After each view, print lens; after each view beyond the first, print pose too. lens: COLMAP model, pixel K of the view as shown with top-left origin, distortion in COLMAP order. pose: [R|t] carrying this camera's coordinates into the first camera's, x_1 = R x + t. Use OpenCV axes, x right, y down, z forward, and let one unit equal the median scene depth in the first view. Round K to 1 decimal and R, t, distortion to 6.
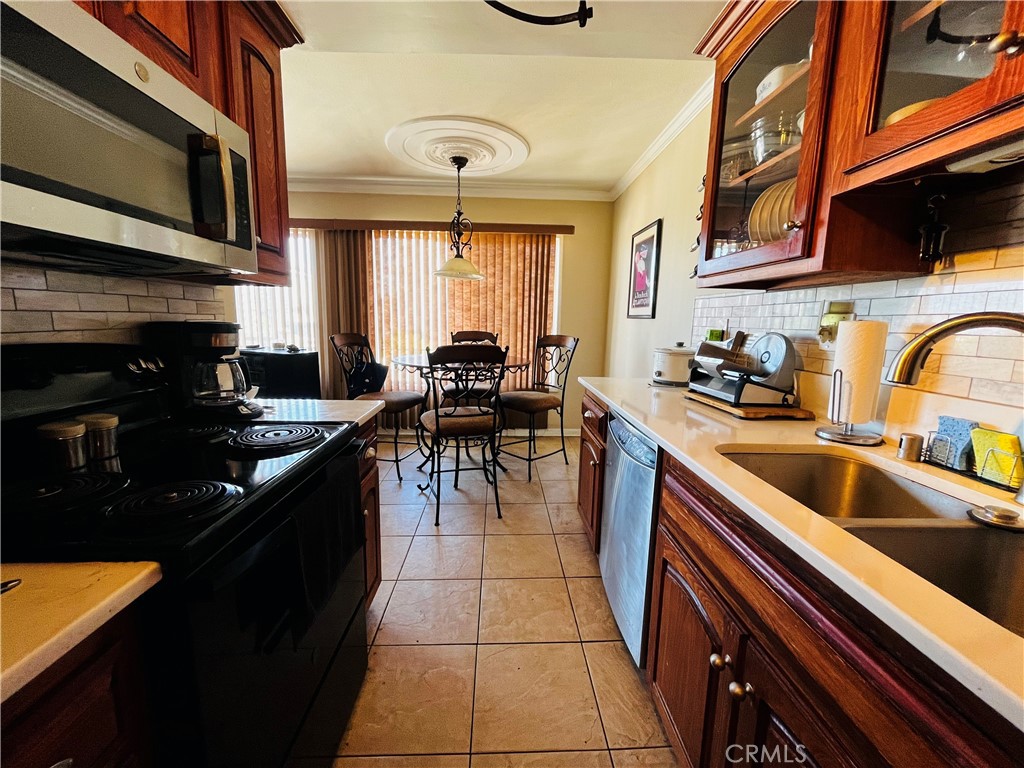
lens RADIAL K [[412.2, 0, 512.7], [0, 412.2, 383.5], [0, 0, 1]] dist [-0.000982, -0.001158]
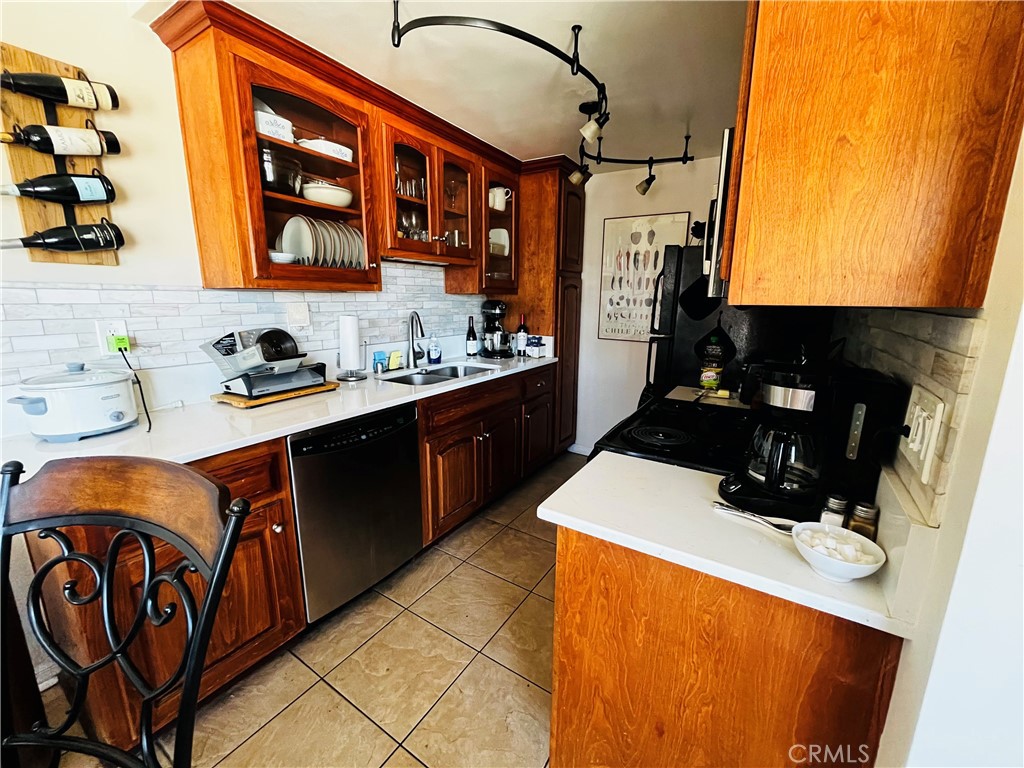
lens RADIAL K [[412.2, 0, 512.6], [0, 412.2, 382.9], [0, 0, 1]] dist [-0.000982, -0.001158]
pose [[-0.824119, -0.141265, 0.548518, -0.321171], [0.061173, 0.940538, 0.334135, -0.168429], [-0.563103, 0.308922, -0.766474, 0.797076]]
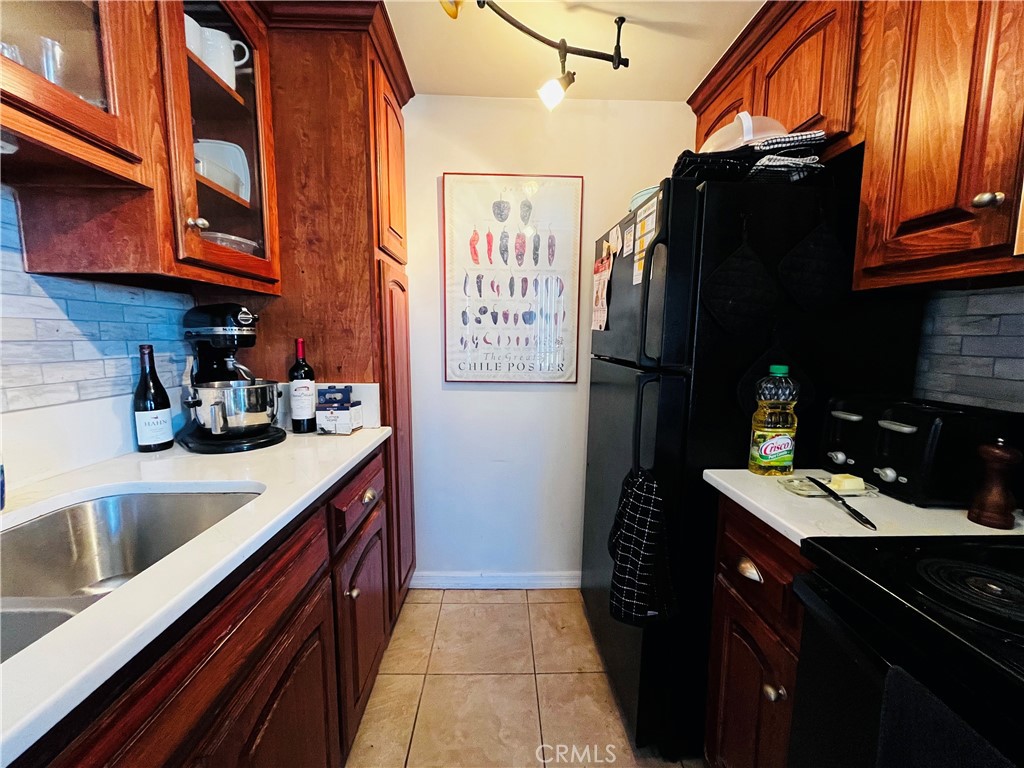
lens RADIAL K [[412.2, 0, 513.4], [0, 412.2, 382.5], [0, 0, 1]] dist [-0.000982, -0.001158]
pose [[-0.999724, -0.023426, 0.001774, 0.008168], [-0.022176, 0.965906, 0.257941, -0.060297], [-0.007756, 0.257831, -0.966159, 0.392535]]
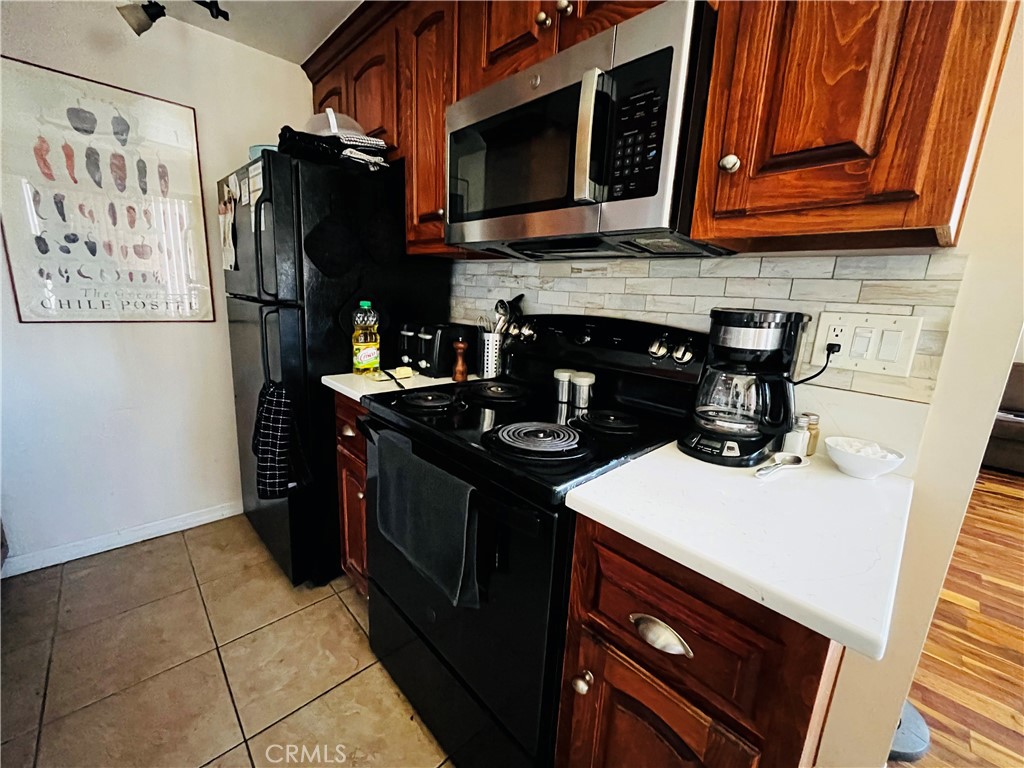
lens RADIAL K [[412.2, 0, 511.7], [0, 412.2, 382.8], [0, 0, 1]] dist [-0.000982, -0.001158]
pose [[-0.744398, 0.091030, -0.661502, 0.001939], [-0.158685, 0.938166, 0.307674, -0.082152], [0.648606, 0.334003, -0.683924, 0.560997]]
